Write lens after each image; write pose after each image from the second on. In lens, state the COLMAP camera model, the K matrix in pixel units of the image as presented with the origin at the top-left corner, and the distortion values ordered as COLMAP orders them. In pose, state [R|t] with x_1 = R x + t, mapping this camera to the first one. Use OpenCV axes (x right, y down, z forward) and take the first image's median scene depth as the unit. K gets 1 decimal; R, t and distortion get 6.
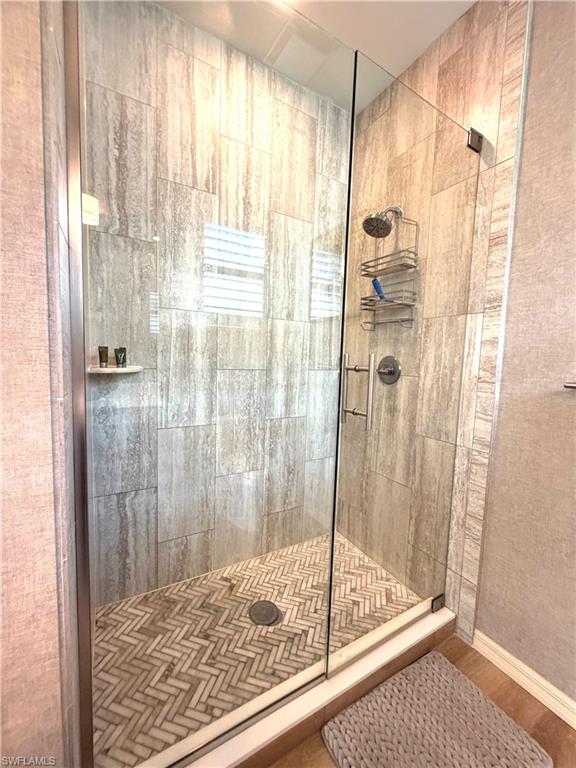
lens RADIAL K [[310.7, 0, 286.5], [0, 310.7, 383.4], [0, 0, 1]] dist [-0.000884, 0.000891]
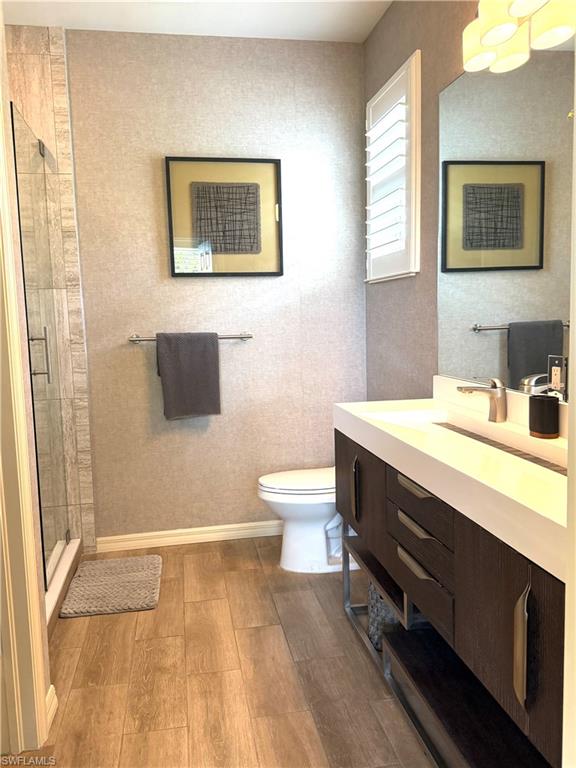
lens RADIAL K [[625.4, 0, 288.7], [0, 625.4, 384.3], [0, 0, 1]] dist [-0.000999, -0.001896]
pose [[0.334280, -0.138004, 0.932315, -1.246781], [0.116916, 0.987652, 0.104275, -0.003677], [-0.935194, 0.074146, 0.346288, -0.581725]]
